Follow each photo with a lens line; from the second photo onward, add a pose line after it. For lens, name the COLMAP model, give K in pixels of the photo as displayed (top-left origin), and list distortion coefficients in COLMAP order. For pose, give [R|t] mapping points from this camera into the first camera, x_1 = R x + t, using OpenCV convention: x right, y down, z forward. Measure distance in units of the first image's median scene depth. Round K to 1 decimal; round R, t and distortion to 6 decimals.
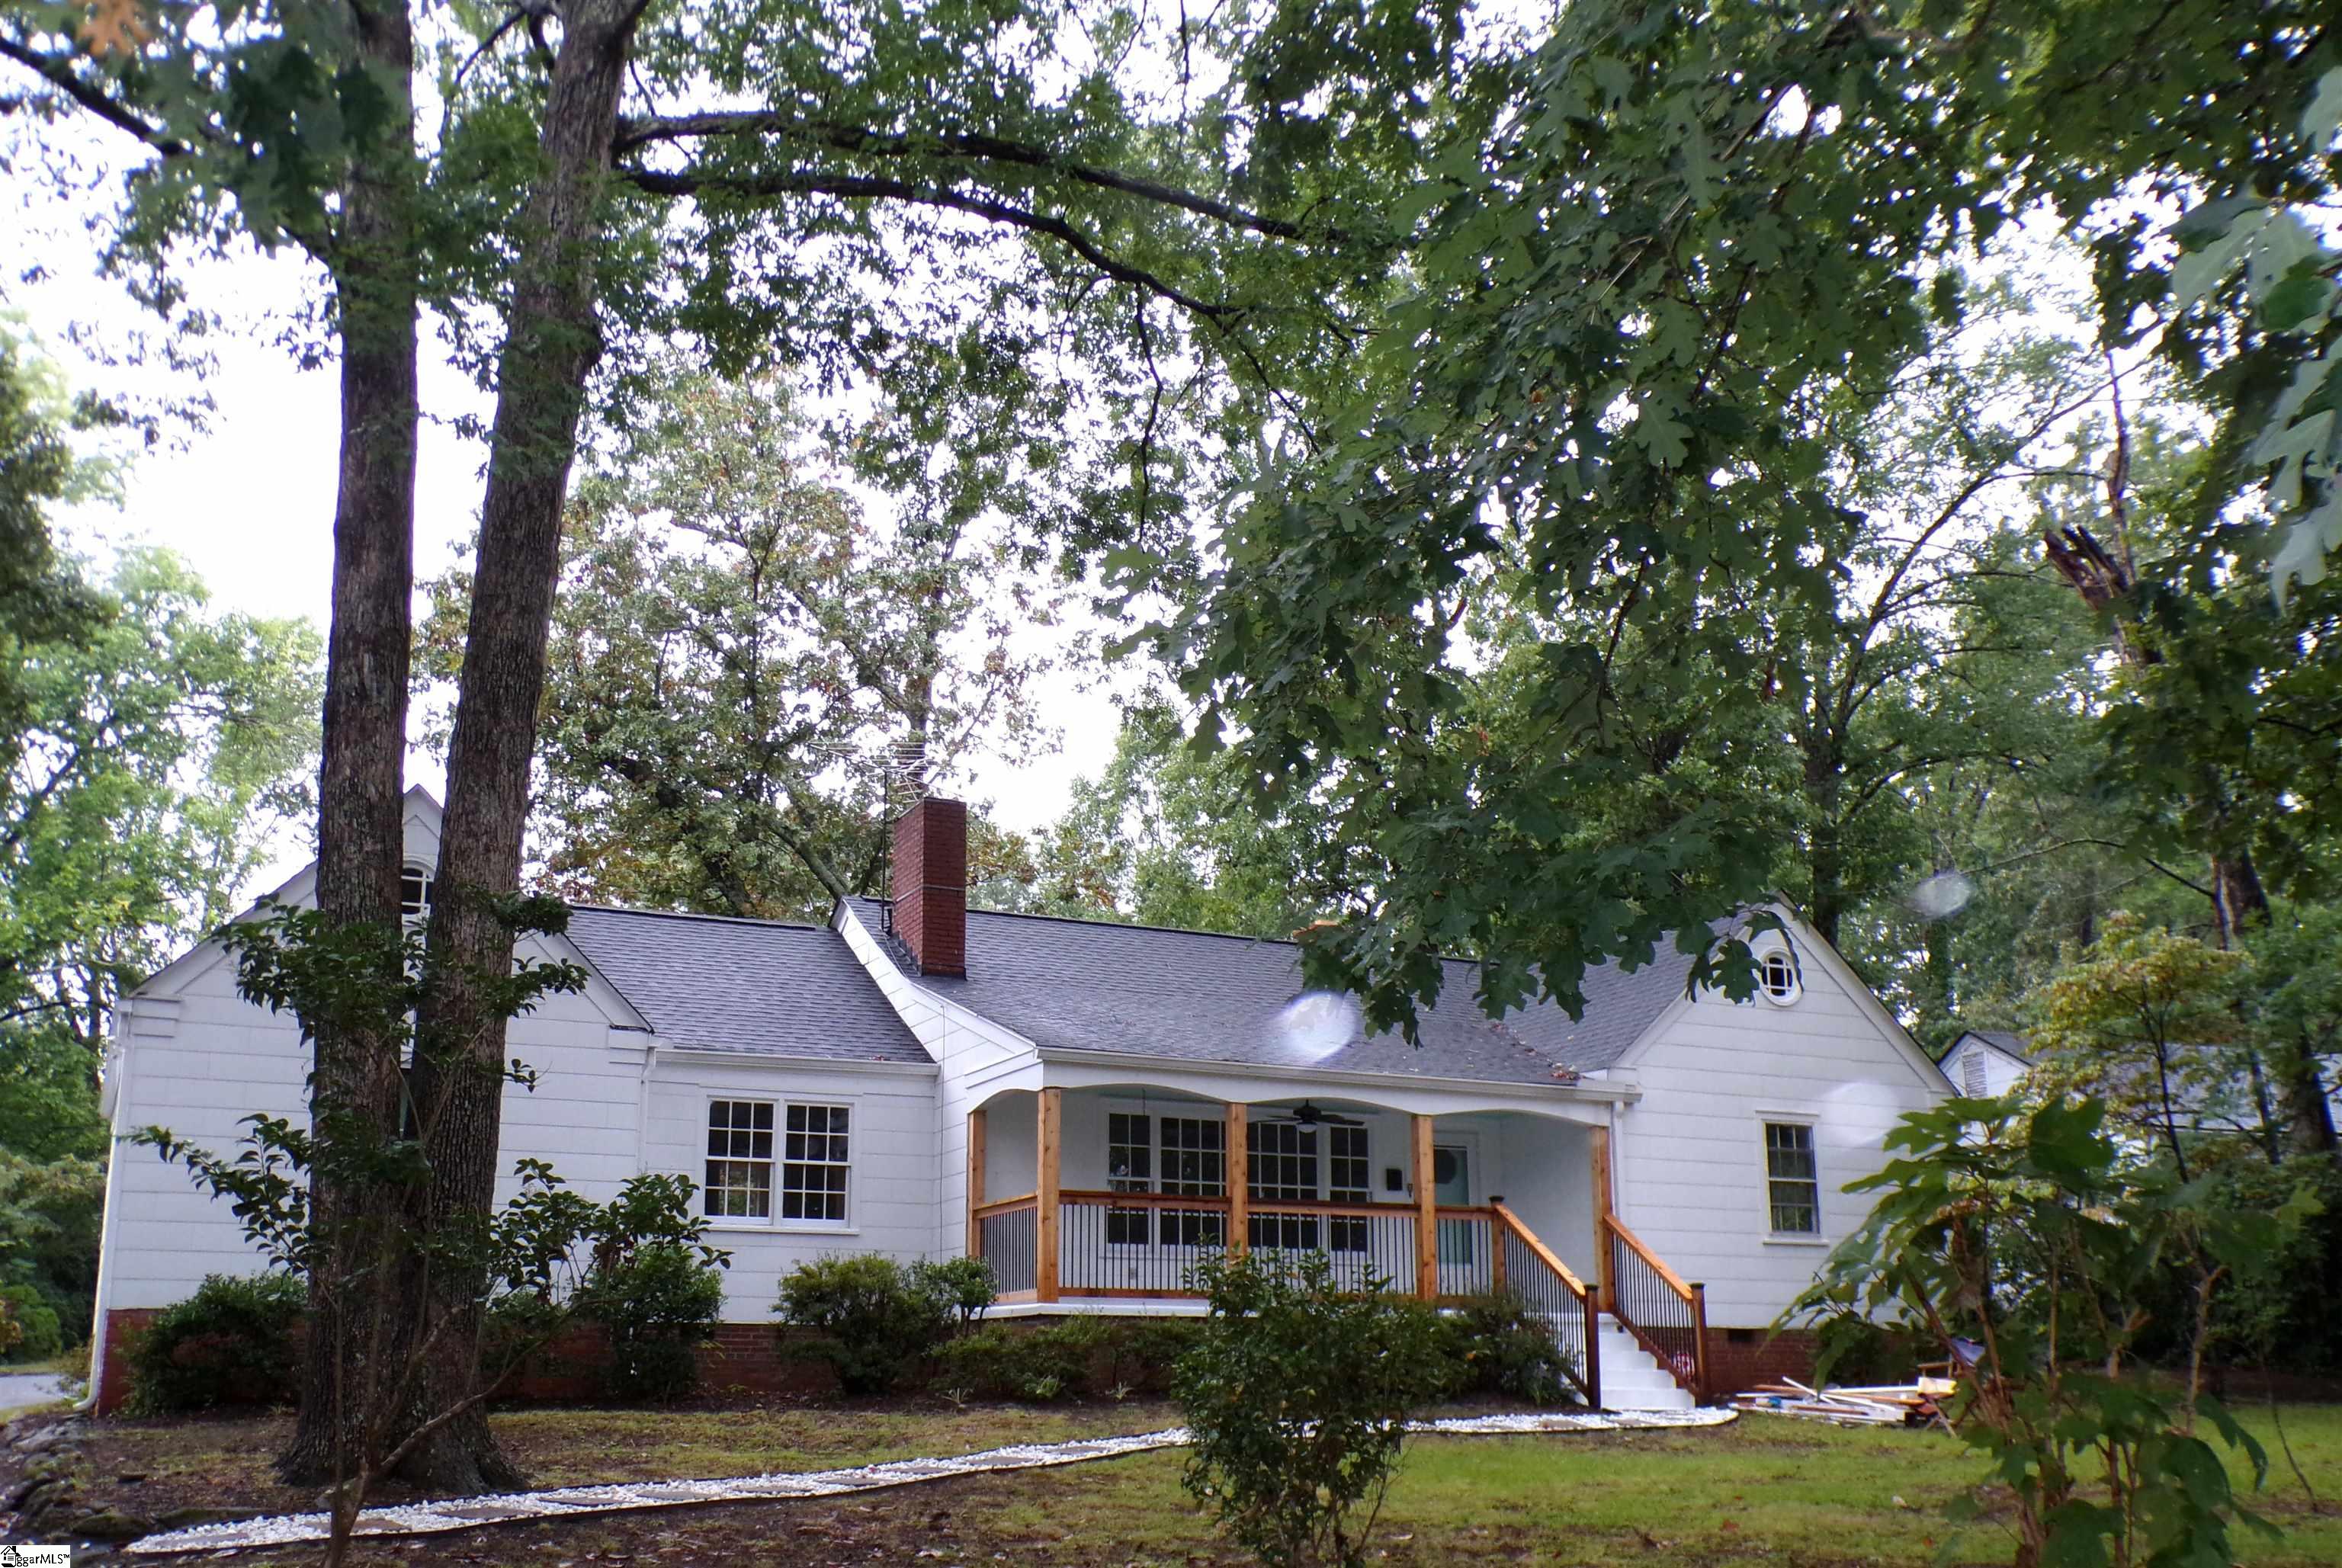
lens RADIAL K [[2109.8, 0, 1175.9], [0, 2109.8, 888.2], [0, 0, 1]] dist [-0.002452, 0.000033]
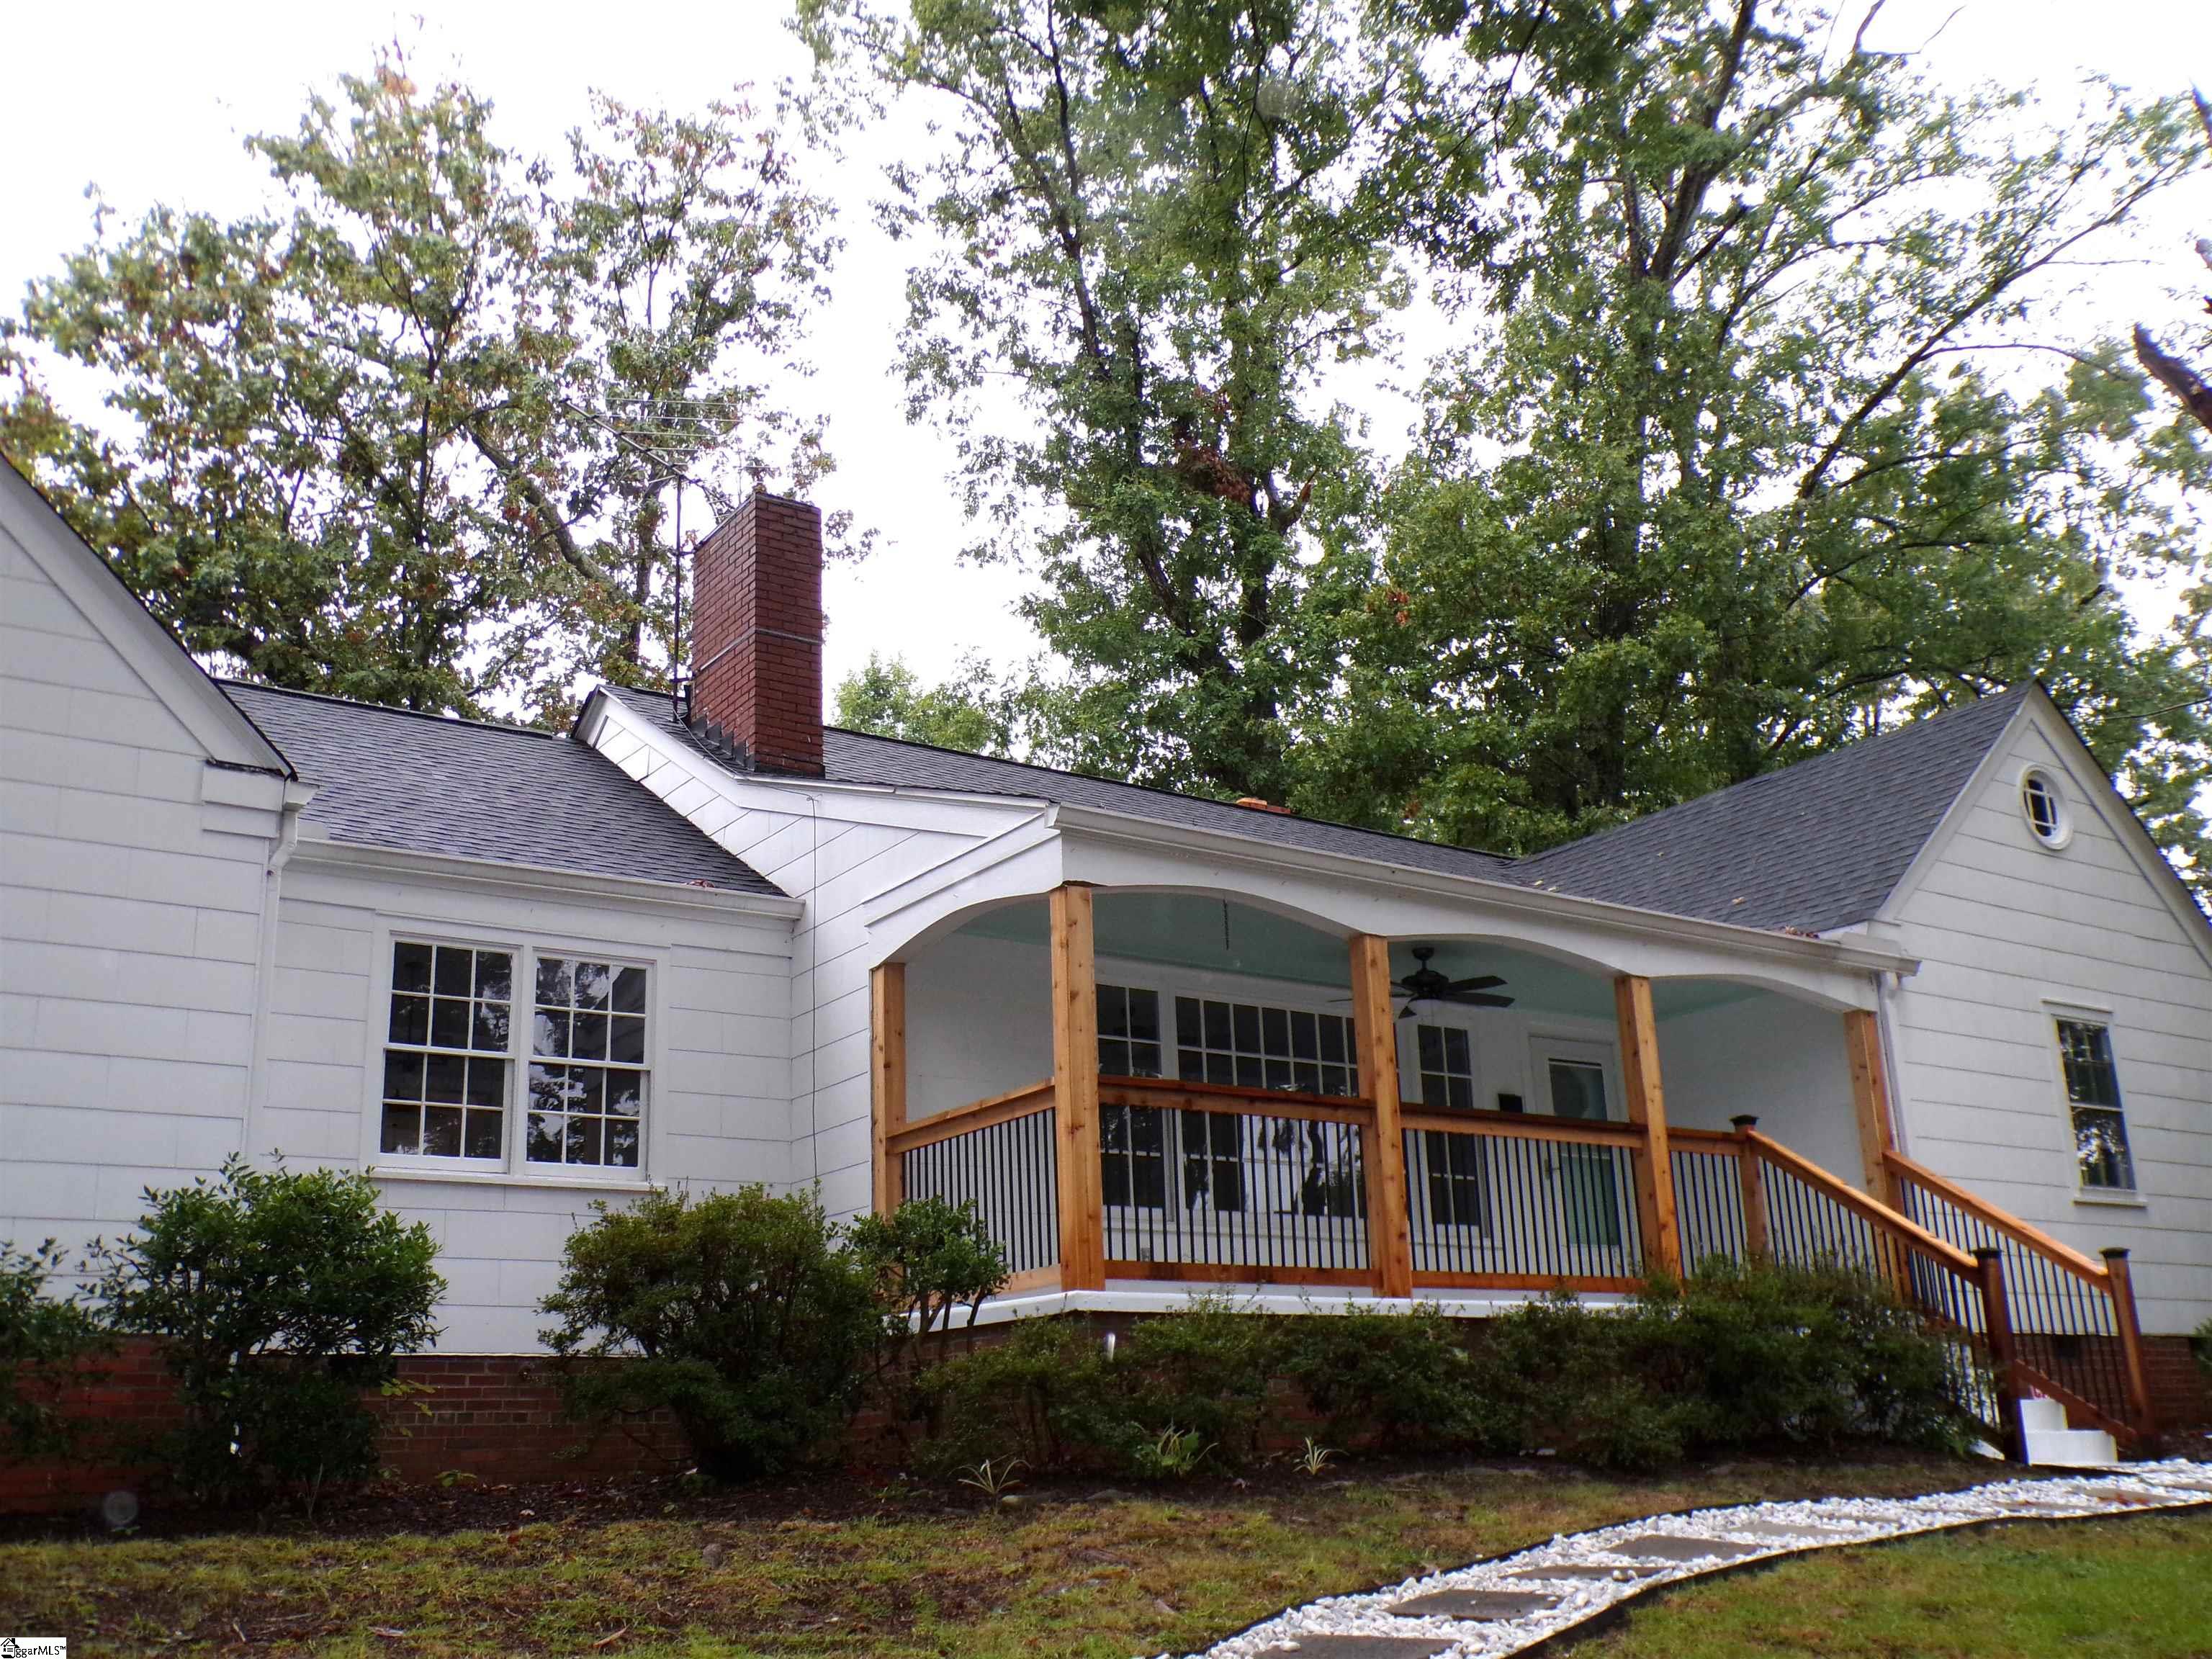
lens RADIAL K [[2081.9, 0, 1113.6], [0, 2081.9, 825.8], [0, 0, 1]] dist [-0.005540, 0.000000]
pose [[0.988882, 0.013826, 0.148061, -0.116635], [-0.003429, 0.997523, -0.070252, 0.106820], [-0.148666, 0.068964, 0.986480, 0.439038]]
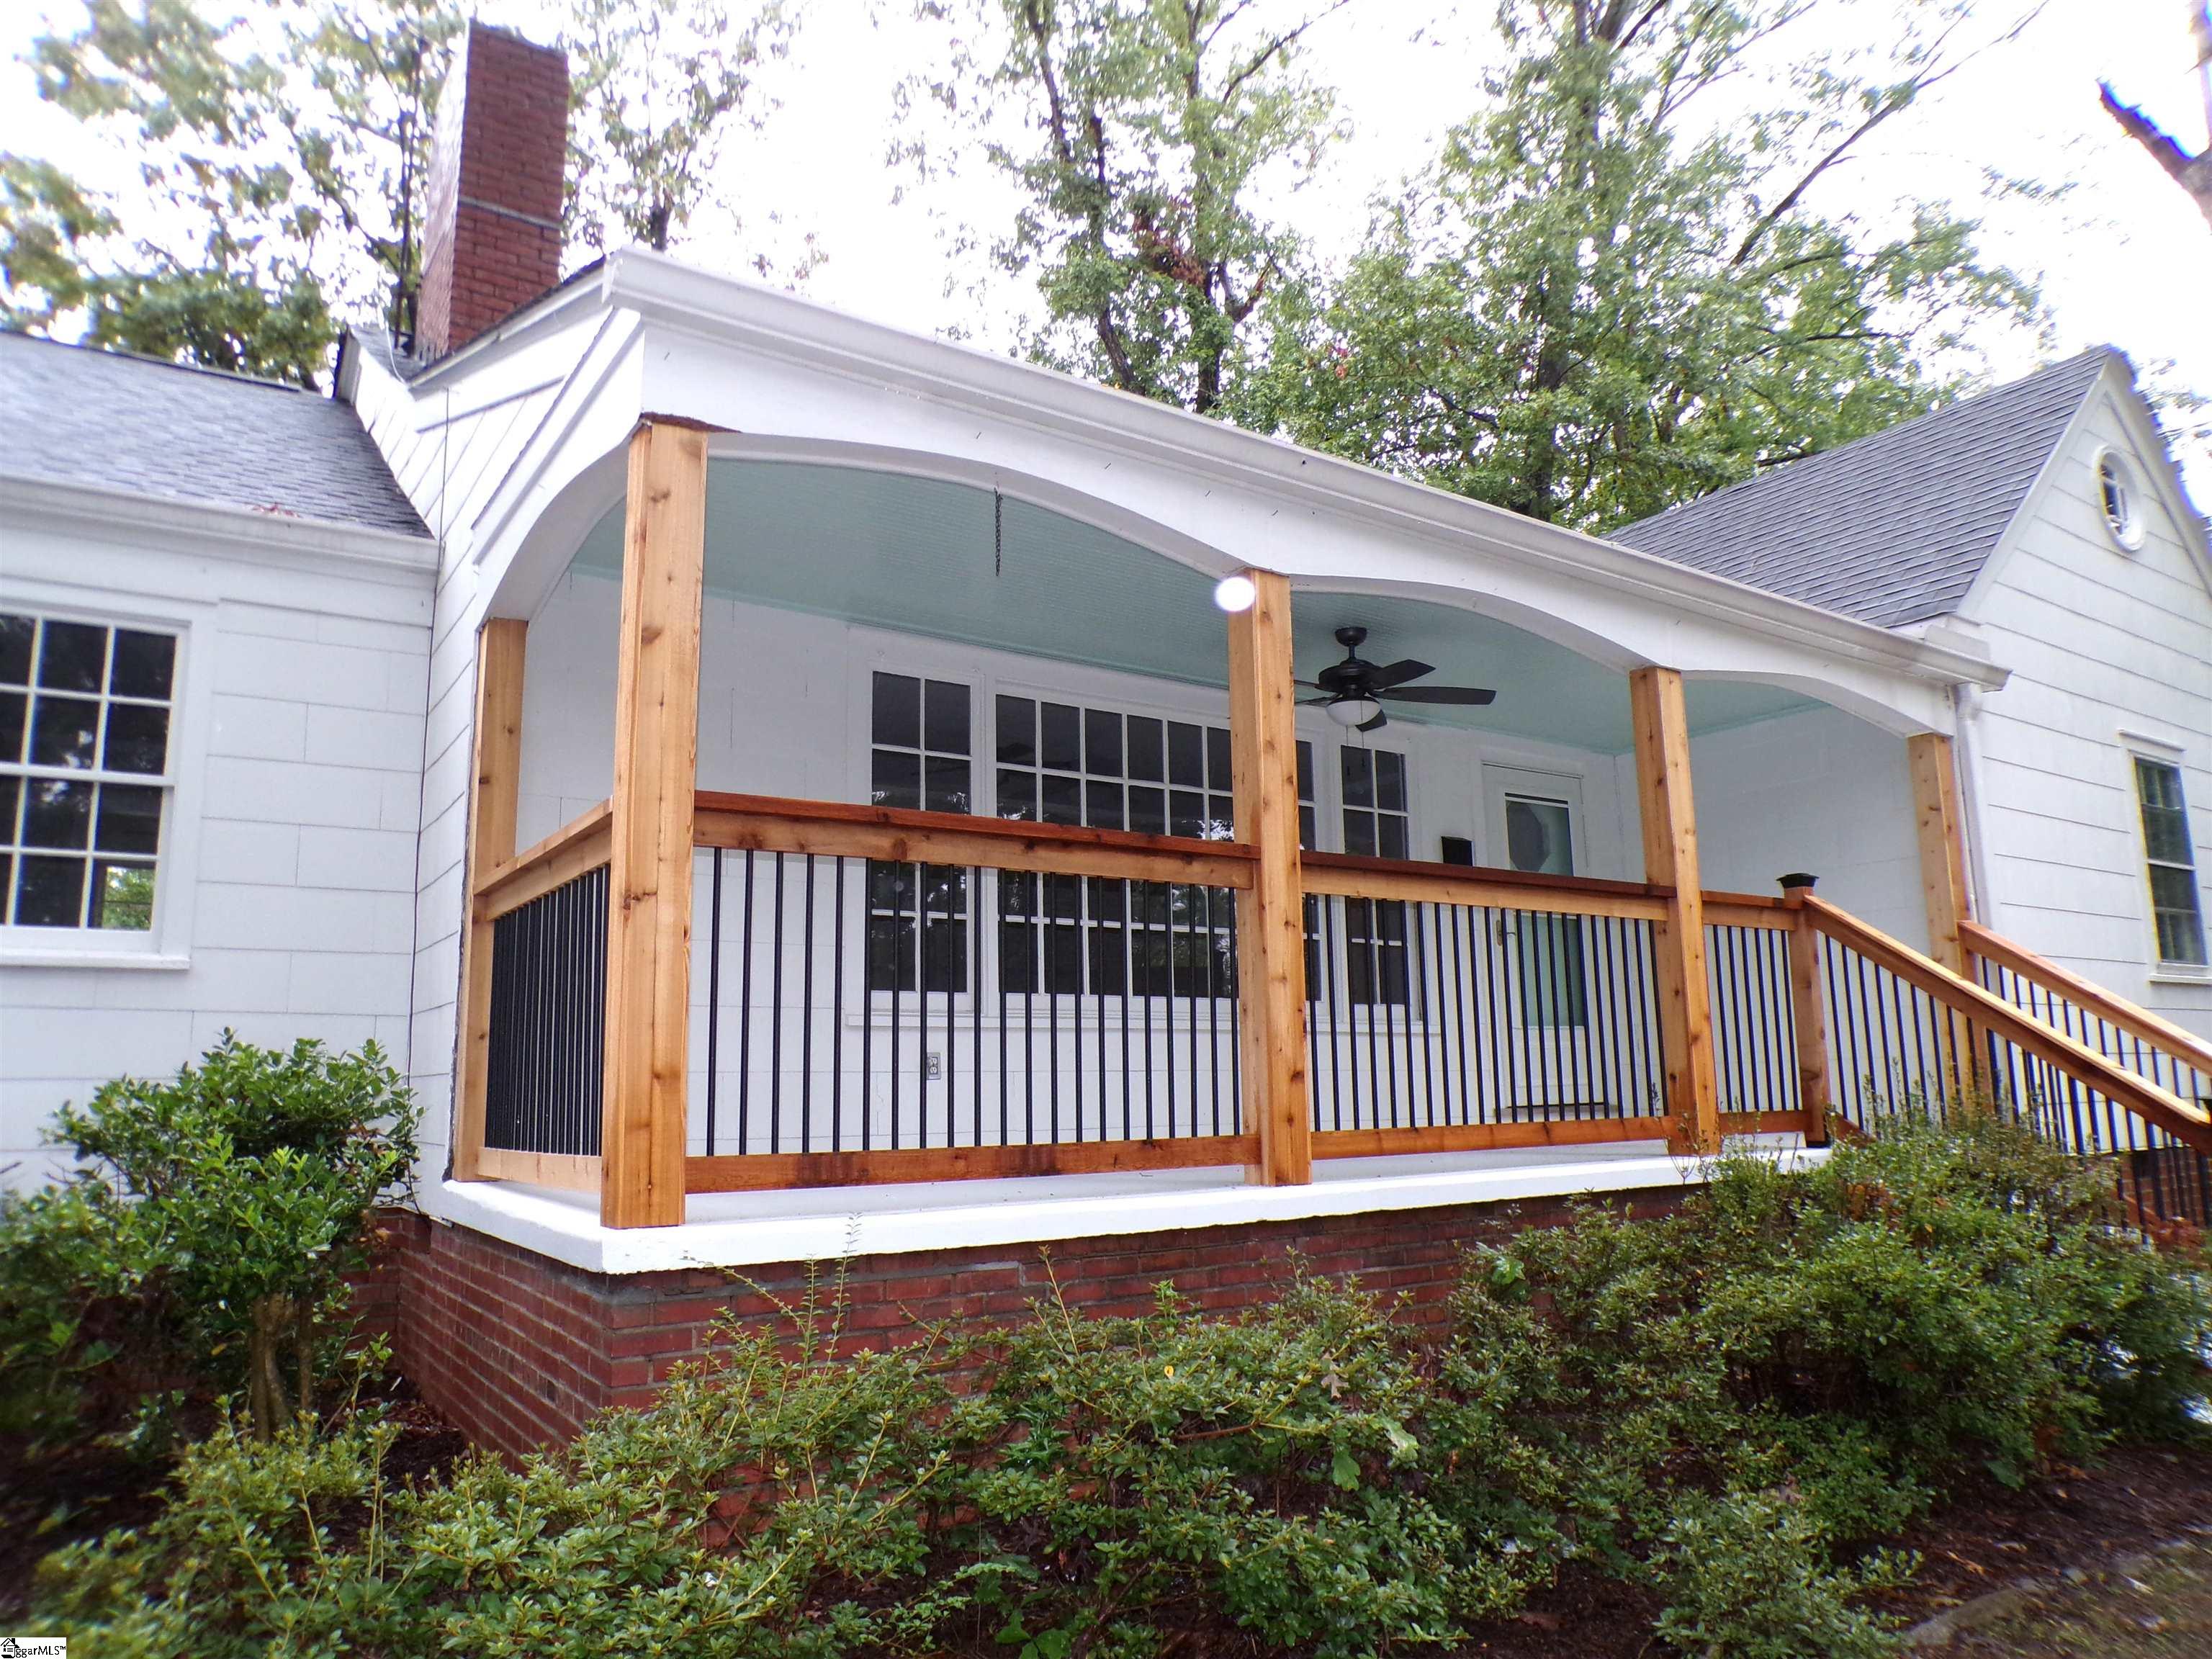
lens RADIAL K [[1497.3, 0, 1108.5], [0, 1497.3, 839.4], [0, 0, 1]] dist [-0.034185, -0.001089]
pose [[0.990753, 0.008069, 0.135439, -0.026394], [-0.016948, 0.997772, 0.064532, 0.123340], [-0.134616, -0.066231, 0.988682, 0.730928]]
